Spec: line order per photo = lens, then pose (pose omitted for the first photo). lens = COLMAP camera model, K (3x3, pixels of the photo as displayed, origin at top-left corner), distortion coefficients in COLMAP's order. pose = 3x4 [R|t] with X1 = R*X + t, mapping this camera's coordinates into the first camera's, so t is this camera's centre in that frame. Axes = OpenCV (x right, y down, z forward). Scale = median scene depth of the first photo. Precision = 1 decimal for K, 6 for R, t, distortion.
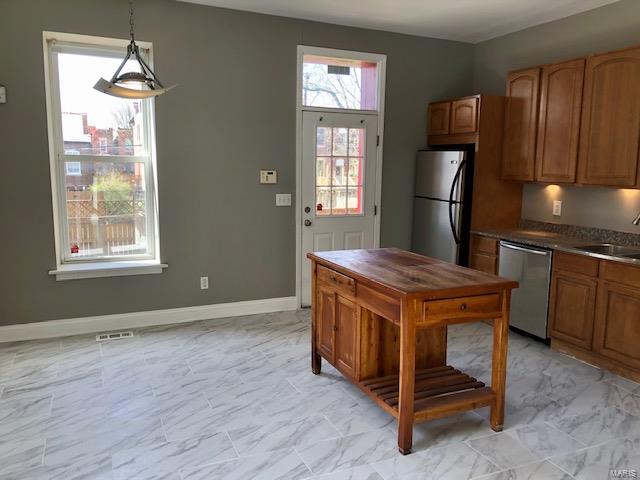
lens RADIAL K [[529.7, 0, 324.7], [0, 529.7, 242.0], [0, 0, 1]] dist [0.056705, -0.060177]
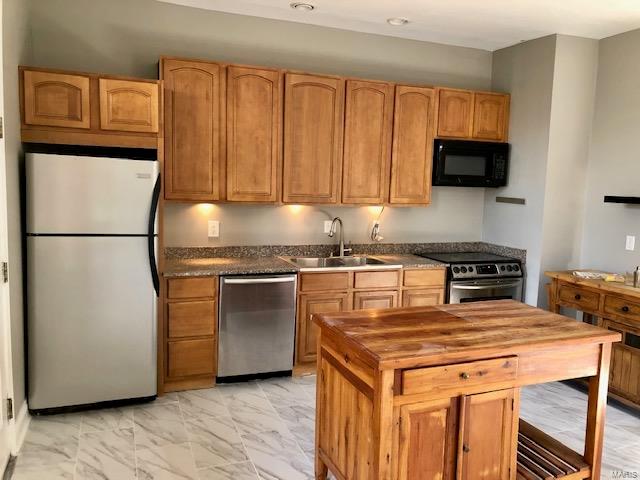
lens RADIAL K [[529.7, 0, 321.7], [0, 529.7, 238.7], [0, 0, 1]] dist [0.056705, -0.060177]
pose [[0.040323, -0.116774, 0.992340, -0.440823], [0.119587, 0.986573, 0.111236, -0.128680], [-0.992005, 0.114185, 0.053746, 0.808320]]
